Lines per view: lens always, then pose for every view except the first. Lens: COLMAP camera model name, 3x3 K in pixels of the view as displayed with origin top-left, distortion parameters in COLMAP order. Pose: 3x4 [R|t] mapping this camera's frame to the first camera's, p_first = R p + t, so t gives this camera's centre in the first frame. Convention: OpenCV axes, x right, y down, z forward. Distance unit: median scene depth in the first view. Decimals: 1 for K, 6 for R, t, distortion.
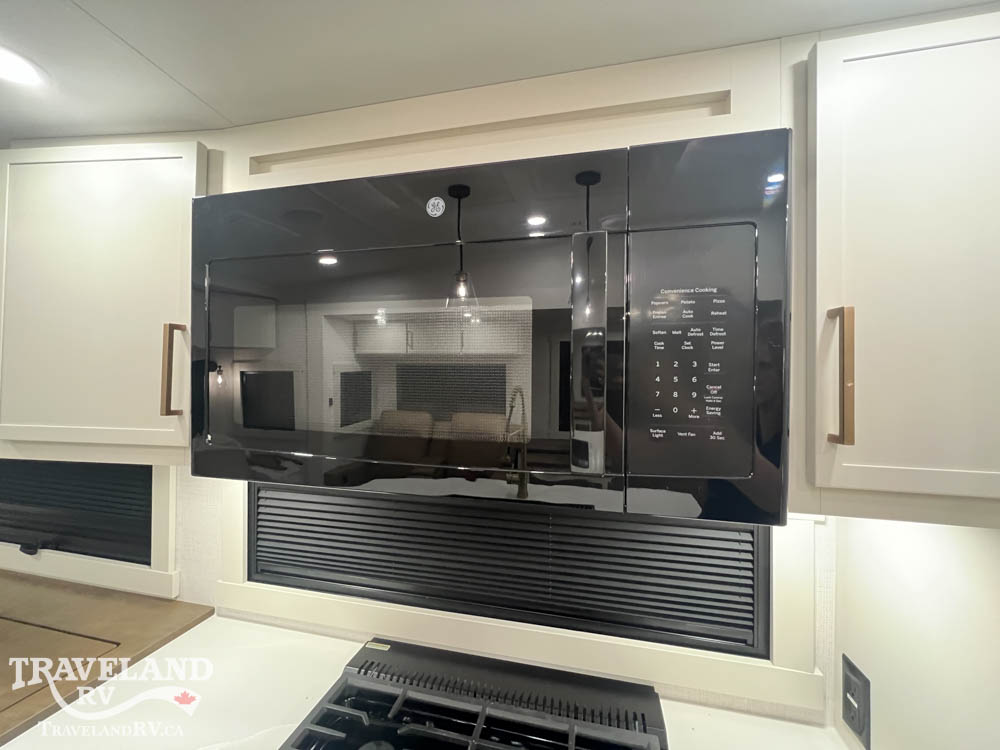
lens RADIAL K [[400.7, 0, 497.9], [0, 400.7, 372.8], [0, 0, 1]] dist [-0.003294, 0.000724]
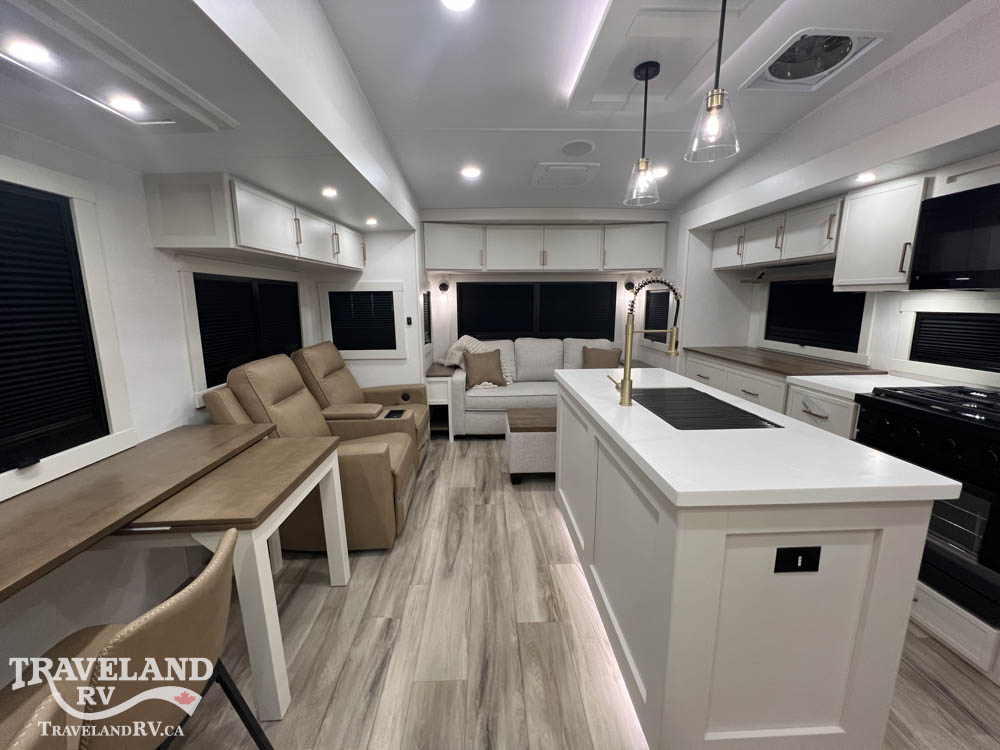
lens RADIAL K [[400.7, 0, 497.9], [0, 400.7, 372.8], [0, 0, 1]] dist [-0.003294, 0.000724]
pose [[0.261311, 0.162886, -0.951412, 1.444399], [0.018553, 0.984629, 0.173669, 0.262495], [0.965076, -0.063033, 0.254272, -2.841978]]
